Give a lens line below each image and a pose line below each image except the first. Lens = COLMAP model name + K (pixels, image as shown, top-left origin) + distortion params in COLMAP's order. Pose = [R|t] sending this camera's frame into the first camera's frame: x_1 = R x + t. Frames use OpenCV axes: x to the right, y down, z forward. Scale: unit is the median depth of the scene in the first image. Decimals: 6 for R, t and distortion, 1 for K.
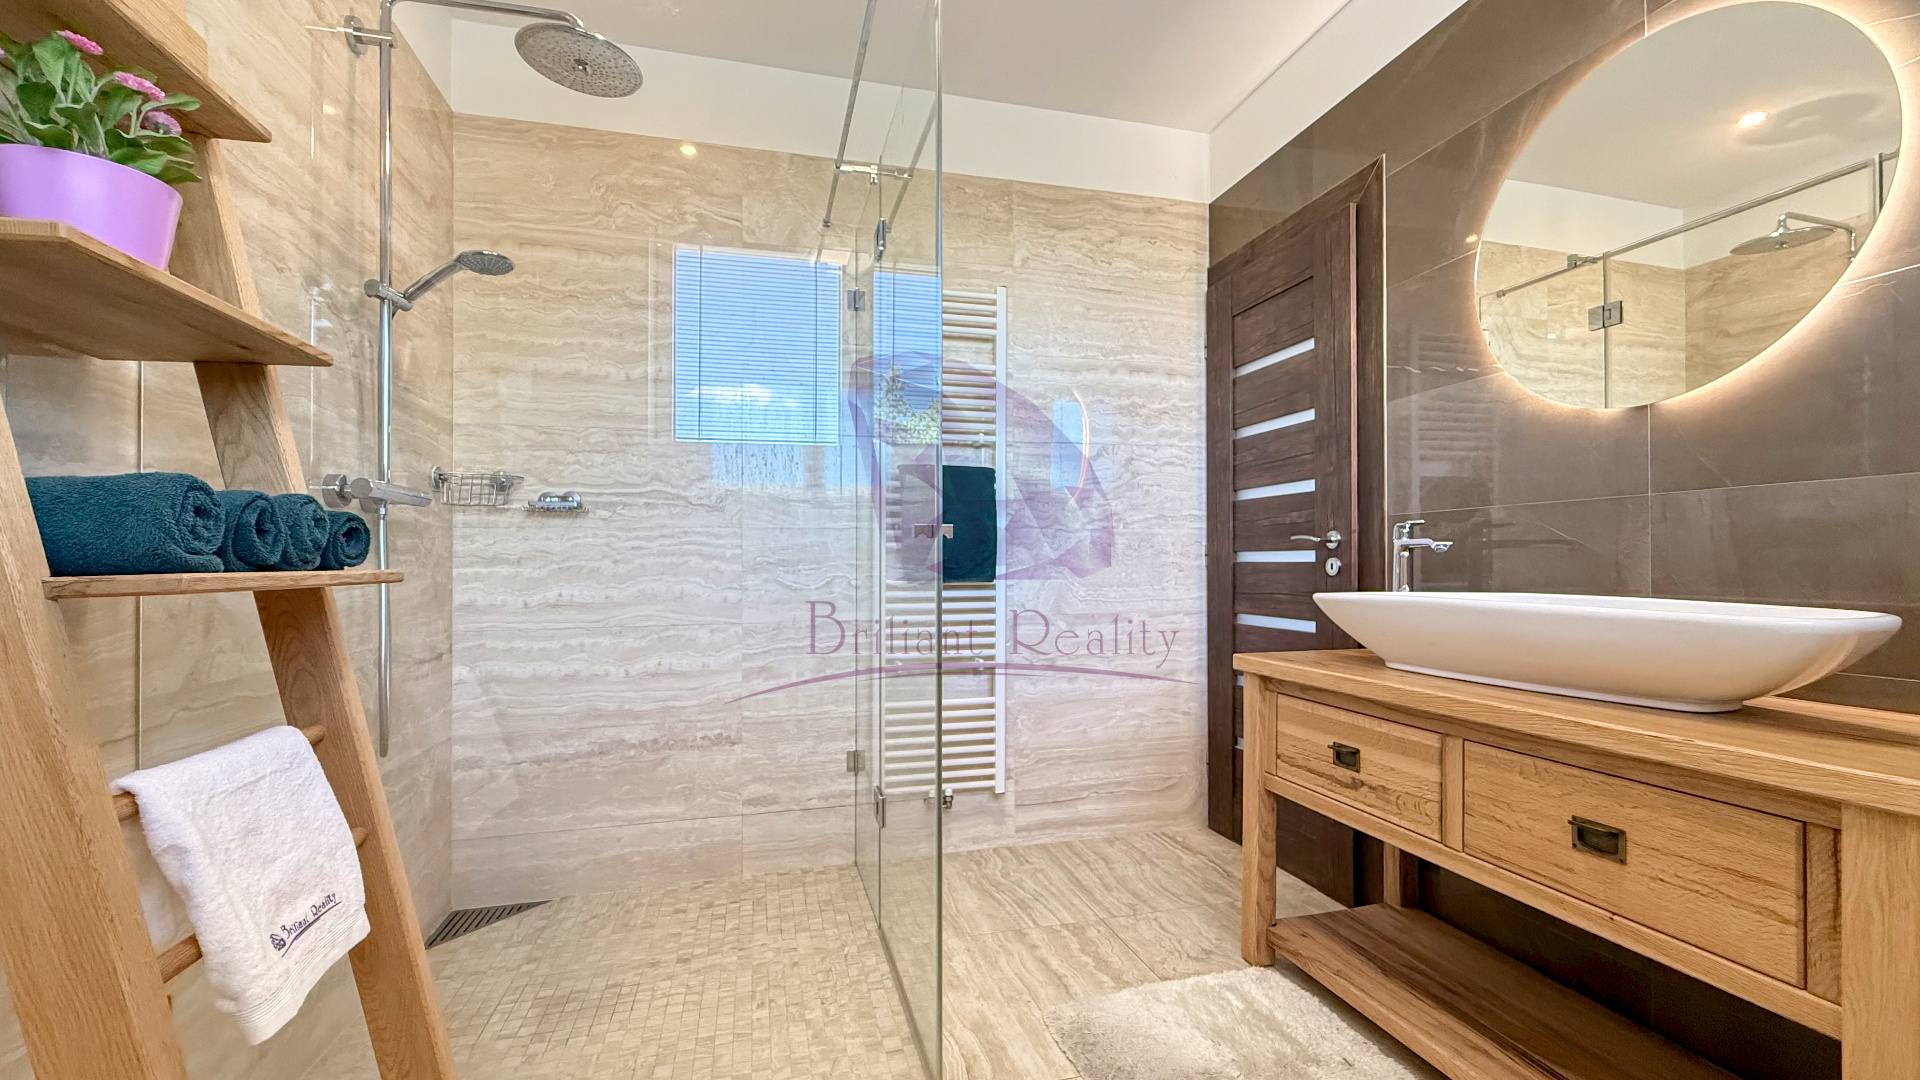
lens RADIAL K [[777.1, 0, 962.2], [0, 777.1, 553.7], [0, 0, 1]] dist [0.001161, 0.000179]
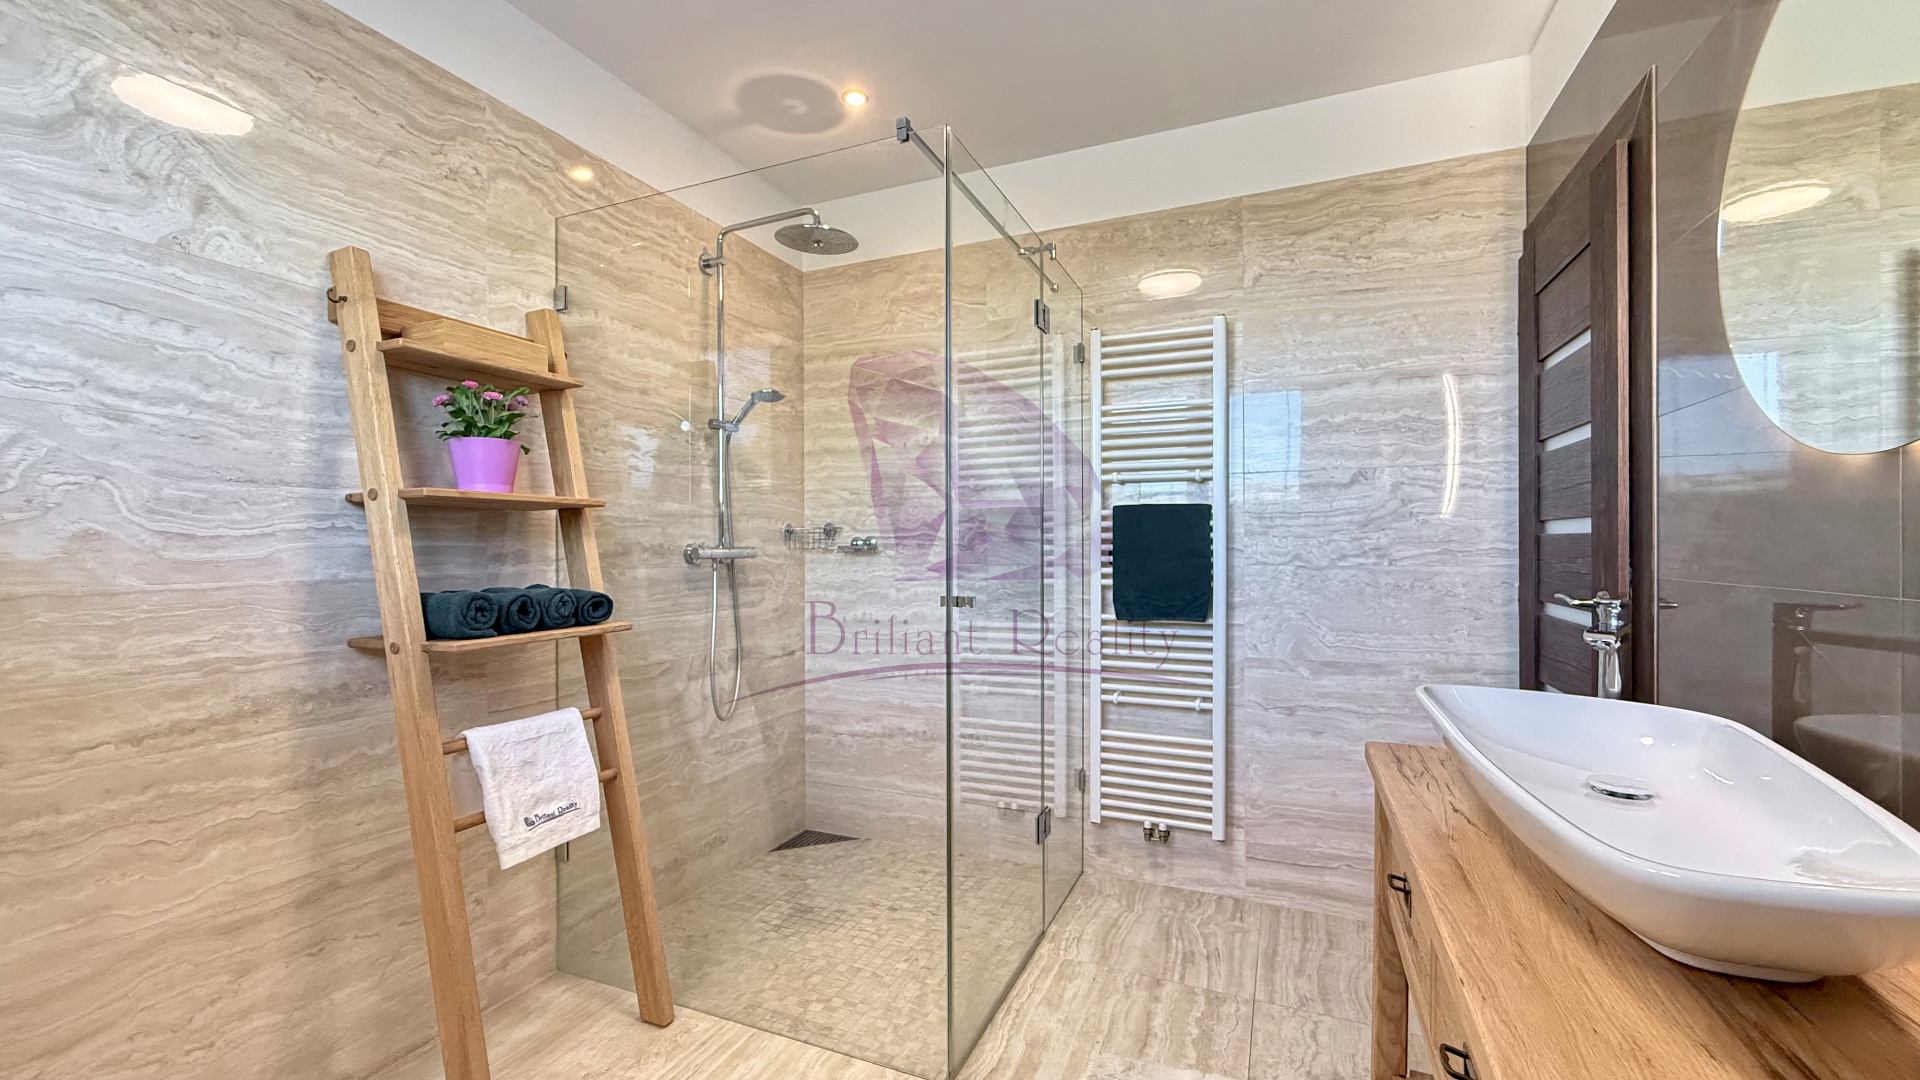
lens RADIAL K [[774.6, 0, 960.0], [0, 774.6, 540.0], [0, 0, 1]] dist [-0.001703, -0.000010]
pose [[0.786440, 0.001571, -0.617664, 0.431288], [0.003965, 0.999963, 0.007592, -0.081863], [0.617653, -0.008419, 0.786405, 0.051046]]
